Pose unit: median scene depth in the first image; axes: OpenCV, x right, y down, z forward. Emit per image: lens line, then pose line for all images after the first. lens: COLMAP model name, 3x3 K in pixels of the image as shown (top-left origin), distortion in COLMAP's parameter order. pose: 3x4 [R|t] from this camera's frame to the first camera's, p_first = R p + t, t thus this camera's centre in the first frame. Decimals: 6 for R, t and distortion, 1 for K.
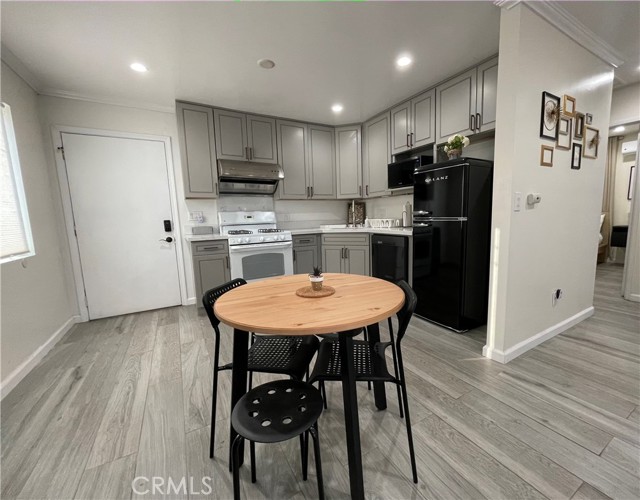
lens RADIAL K [[269.7, 0, 333.7], [0, 269.7, 250.7], [0, 0, 1]] dist [0.000020, -0.000115]
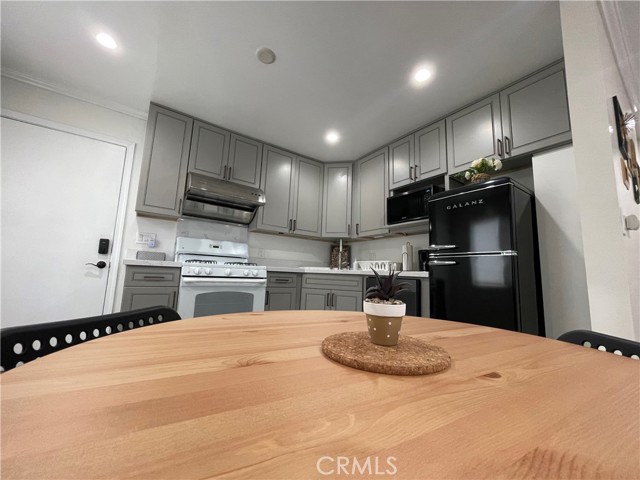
lens RADIAL K [[255.9, 0, 320.0], [0, 255.9, 240.0], [0, 0, 1]] dist [-0.002157, -0.000182]
pose [[0.994362, 0.080104, 0.069476, -0.060598], [-0.059681, 0.964371, -0.257735, 0.038219], [-0.087646, 0.252135, 0.963715, 0.240768]]
